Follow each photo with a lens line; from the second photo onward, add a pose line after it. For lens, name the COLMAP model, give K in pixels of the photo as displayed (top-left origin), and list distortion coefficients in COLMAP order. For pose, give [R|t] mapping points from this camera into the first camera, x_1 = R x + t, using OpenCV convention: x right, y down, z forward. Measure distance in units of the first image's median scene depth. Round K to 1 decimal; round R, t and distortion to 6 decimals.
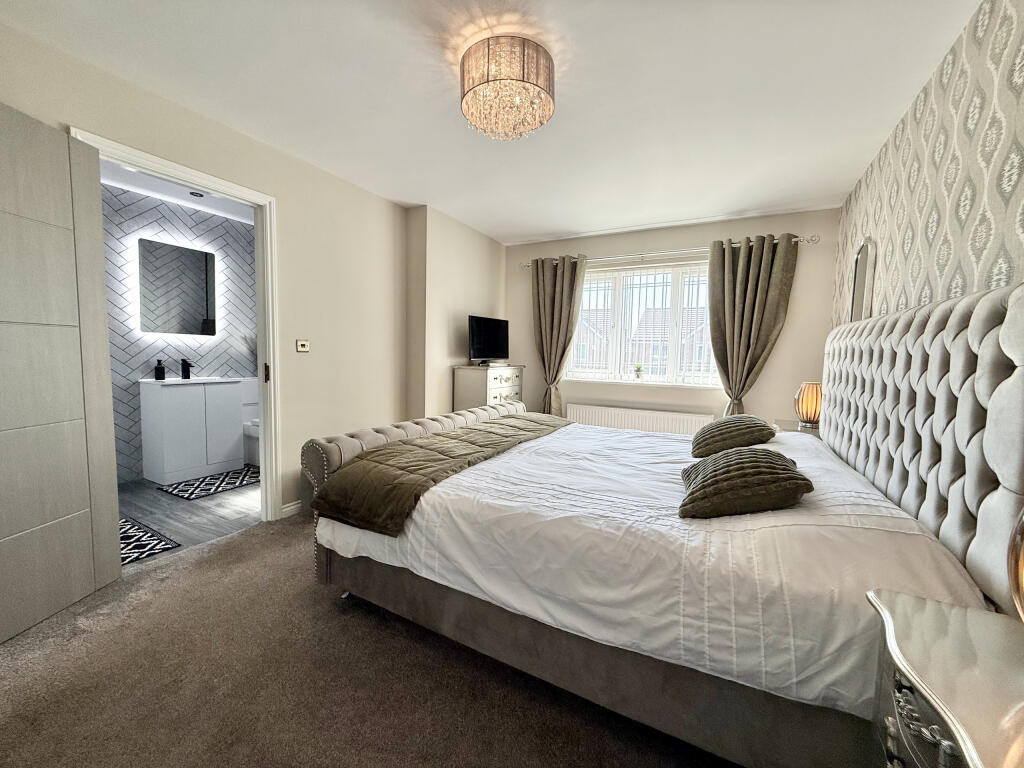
lens RADIAL K [[410.6, 0, 508.7], [0, 410.6, 385.5], [0, 0, 1]] dist [-0.001532, -0.000496]
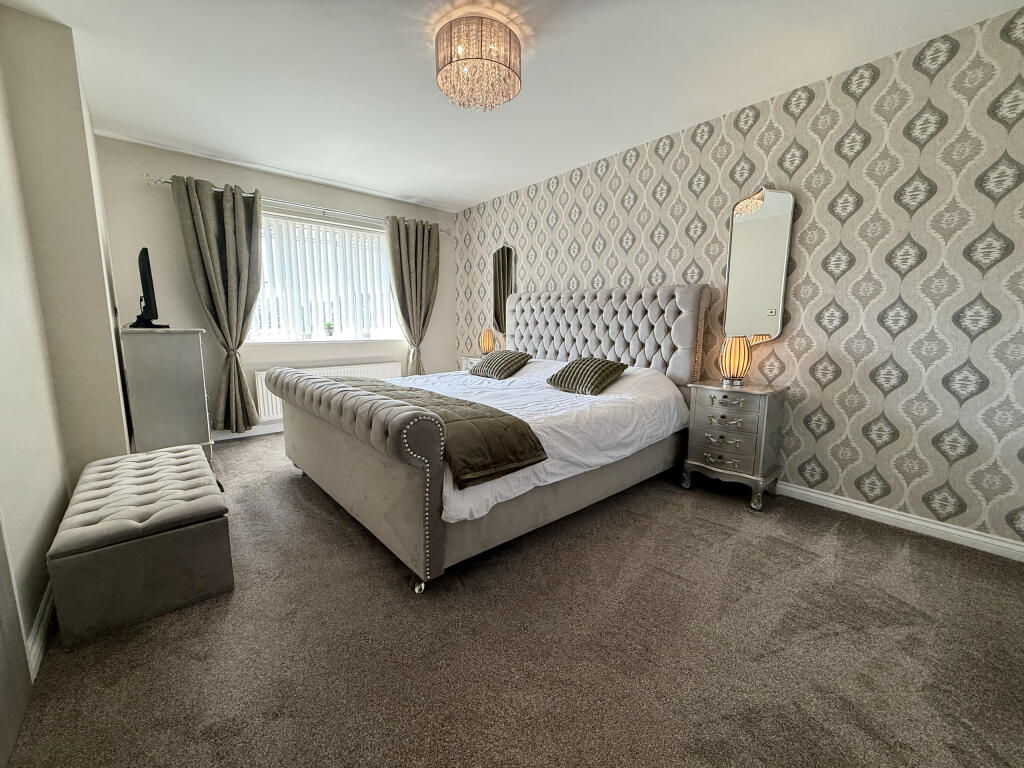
lens RADIAL K [[410.6, 0, 508.7], [0, 410.6, 385.5], [0, 0, 1]] dist [-0.001532, -0.000496]
pose [[0.340703, -0.158708, 0.926678, -0.774871], [0.075923, 0.987074, 0.141138, -0.010195], [-0.937100, 0.022270, 0.348349, 0.380900]]
